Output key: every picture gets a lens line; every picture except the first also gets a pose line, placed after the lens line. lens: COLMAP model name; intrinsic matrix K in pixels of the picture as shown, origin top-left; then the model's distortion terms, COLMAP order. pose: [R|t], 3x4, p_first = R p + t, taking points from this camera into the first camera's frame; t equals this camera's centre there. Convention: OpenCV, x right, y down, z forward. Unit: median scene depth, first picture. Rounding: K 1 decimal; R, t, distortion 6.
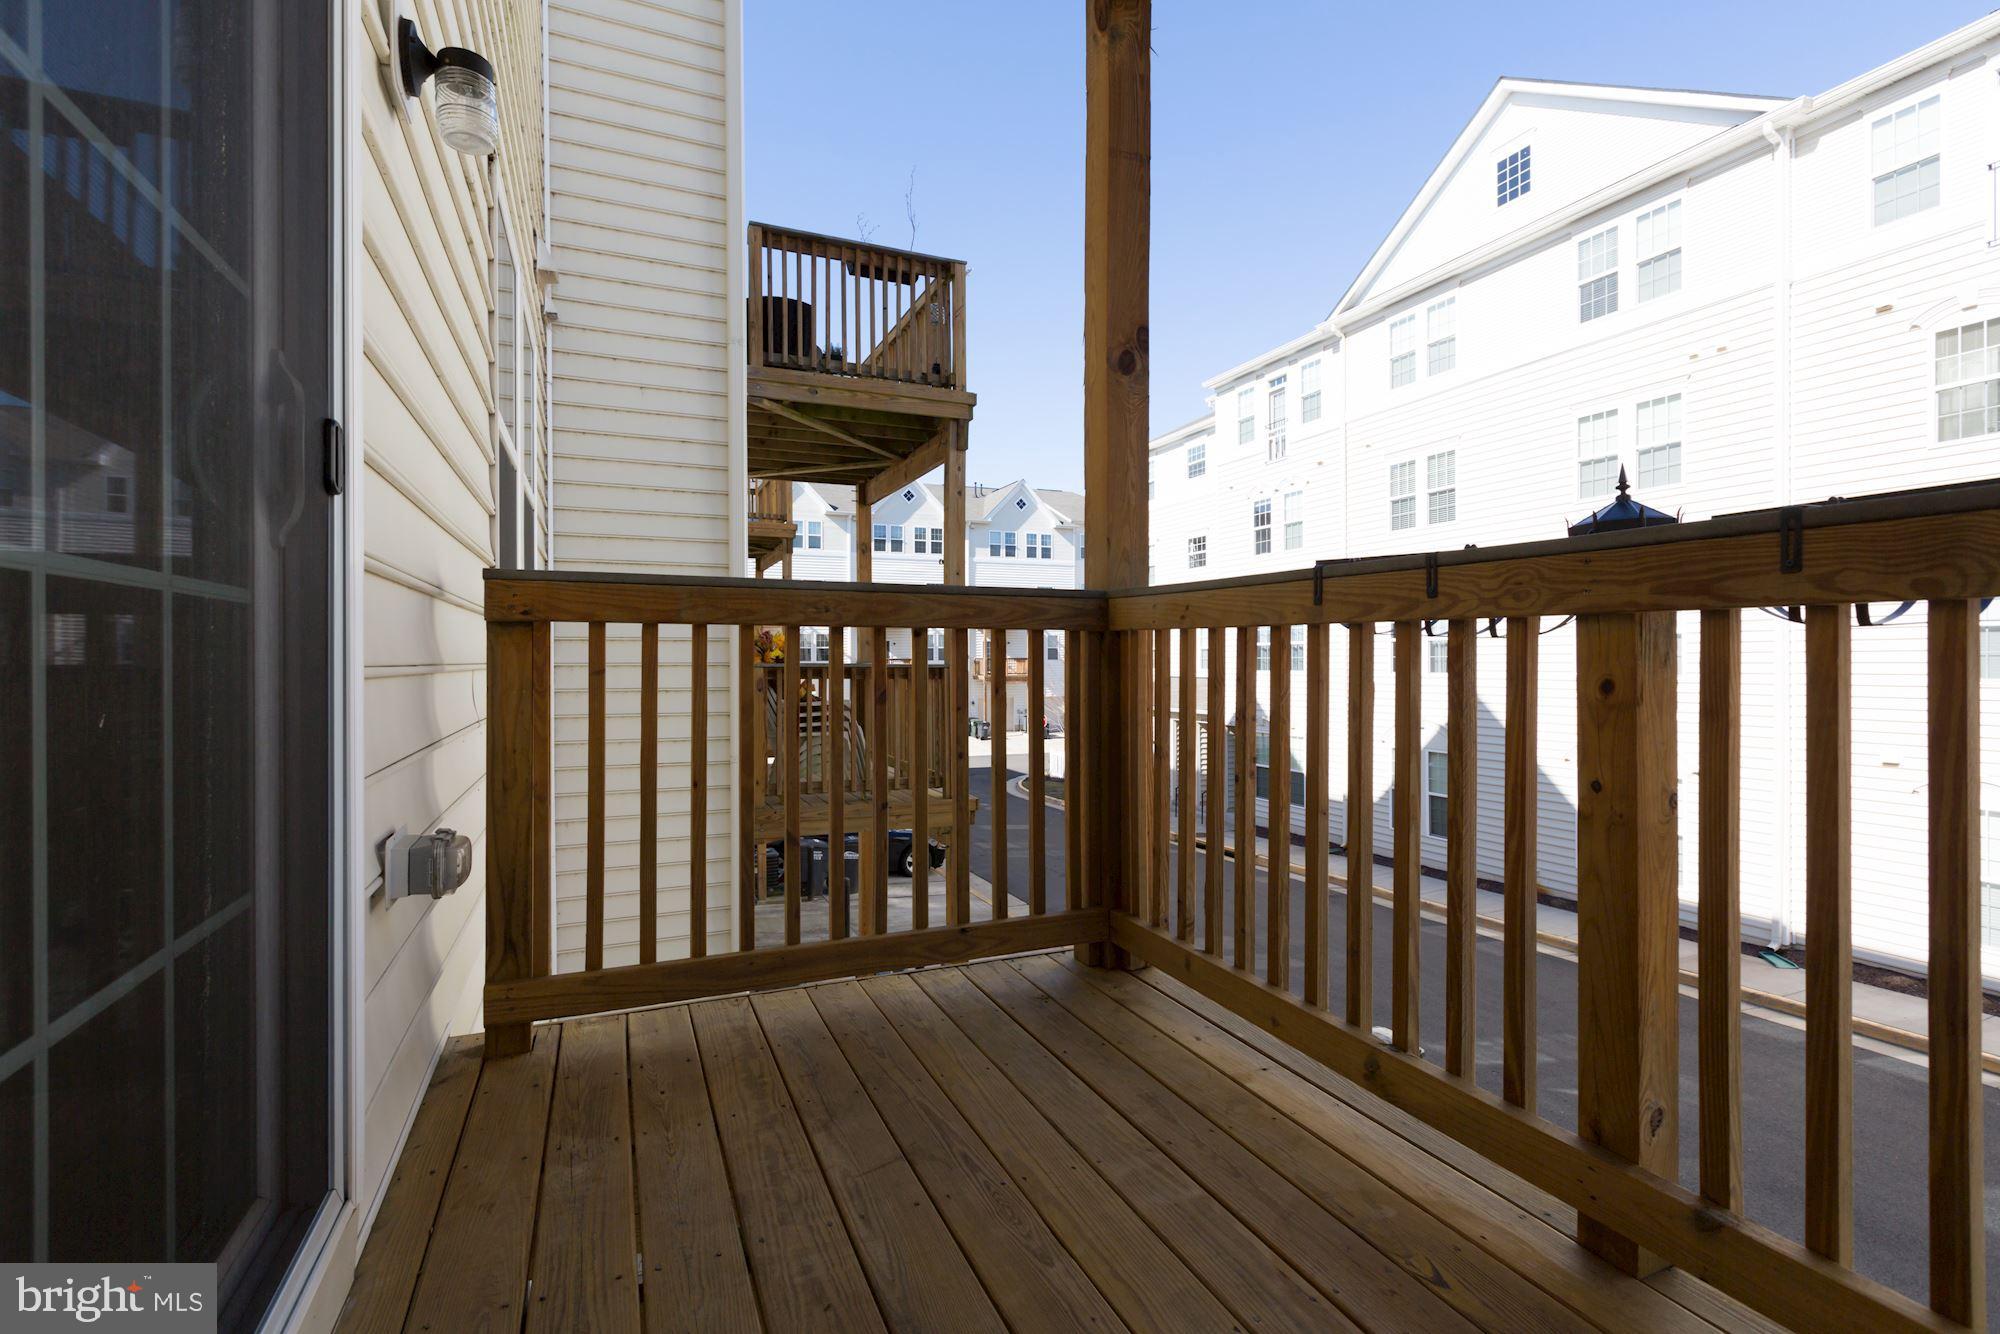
lens RADIAL K [[922.3, 0, 1000.0], [0, 922.3, 667.0], [0, 0, 1]] dist [-0.001029, -0.000116]
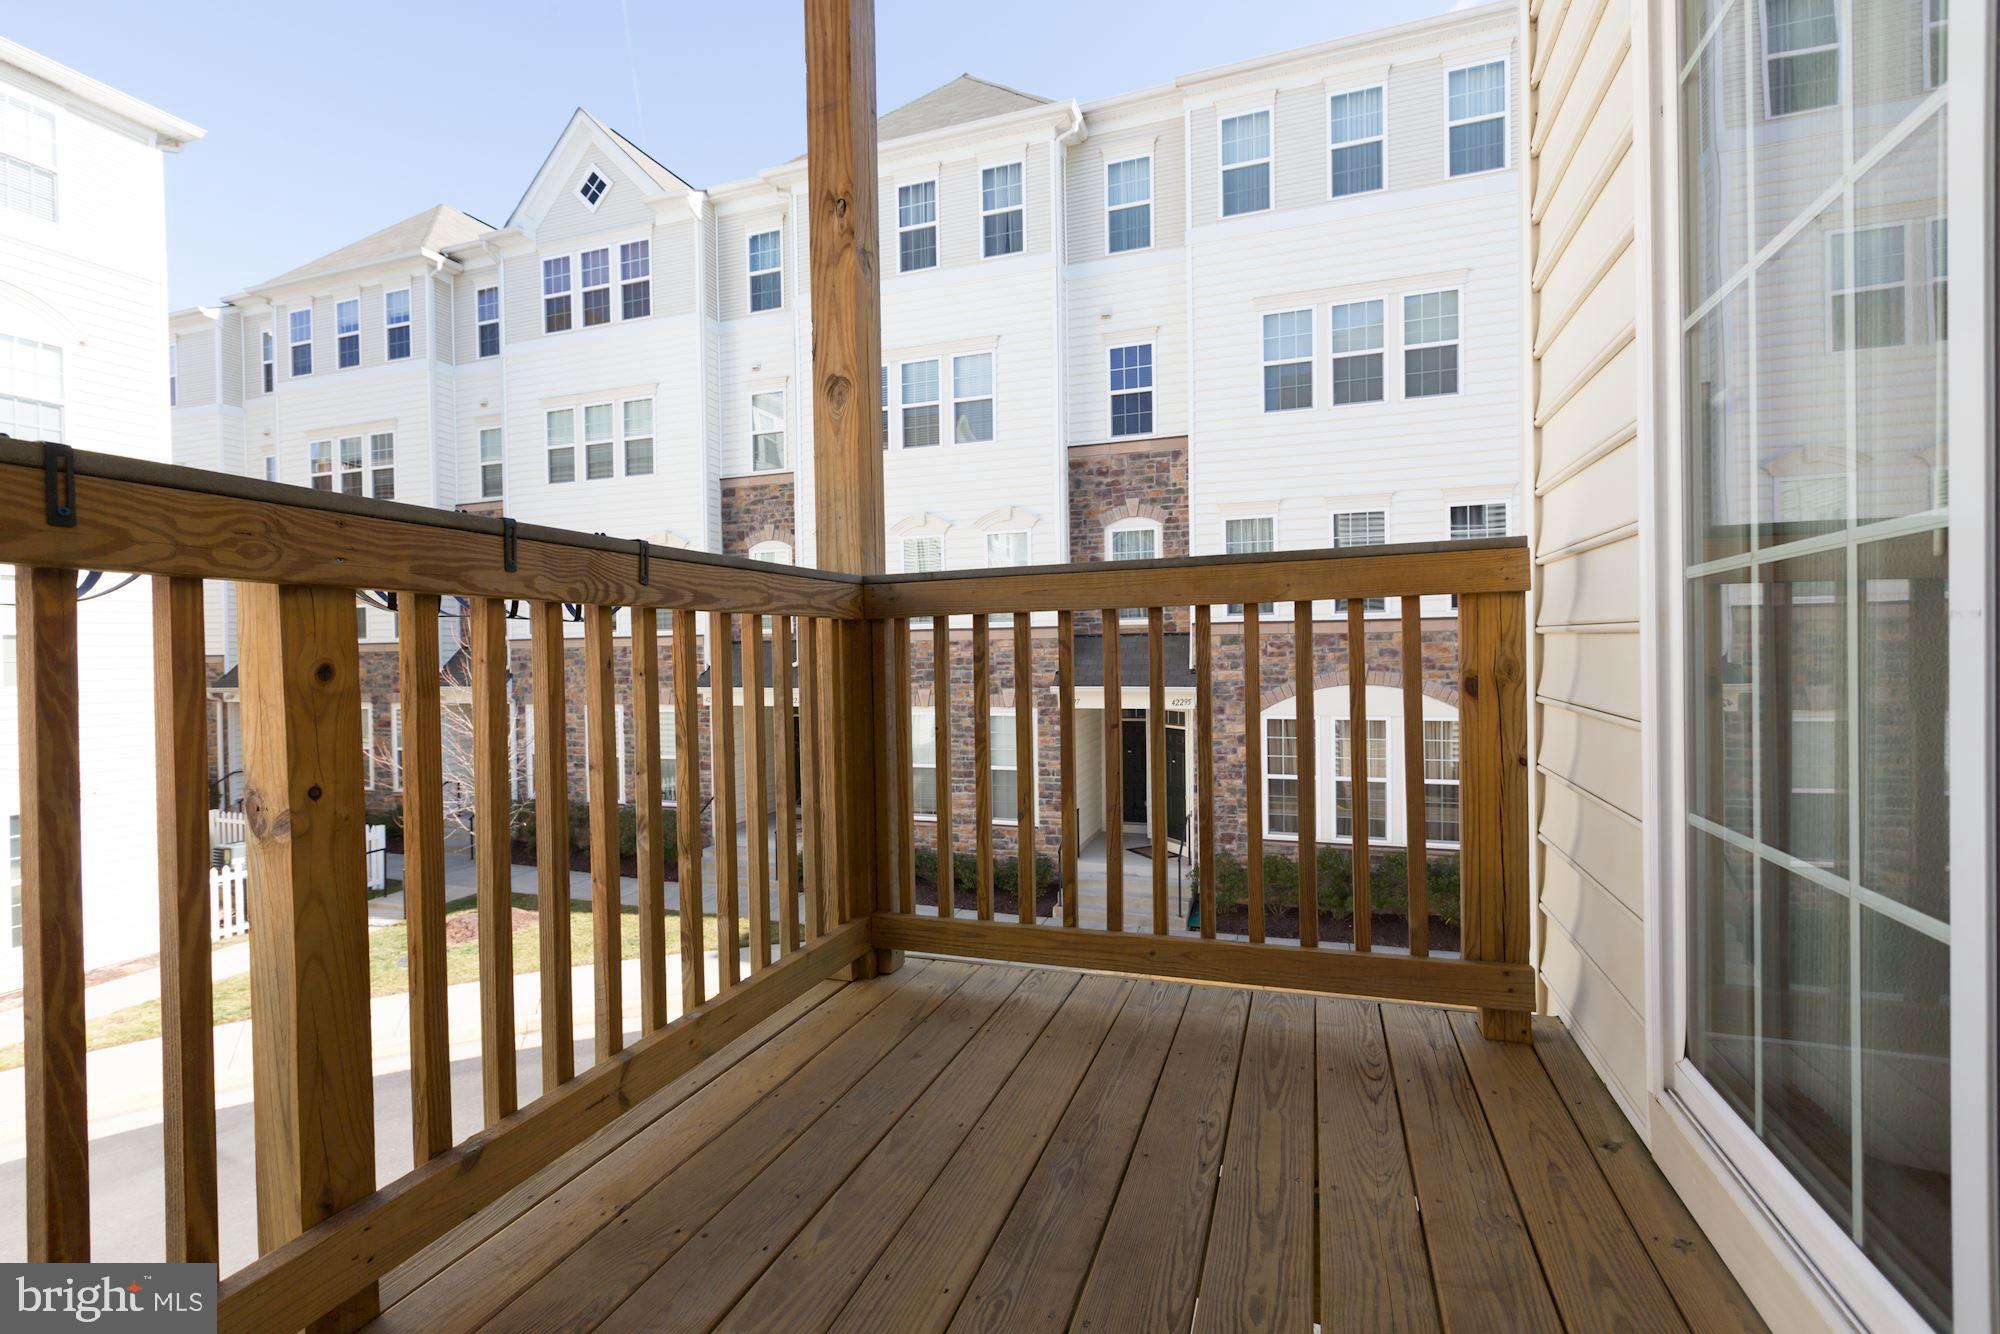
lens RADIAL K [[922.3, 0, 1000.0], [0, 922.3, 667.0], [0, 0, 1]] dist [-0.001029, -0.000116]
pose [[-0.730242, -0.019070, 0.682922, -0.376002], [-0.001534, 0.999654, 0.026274, -0.007119], [-0.683187, 0.018138, -0.730018, 1.195424]]
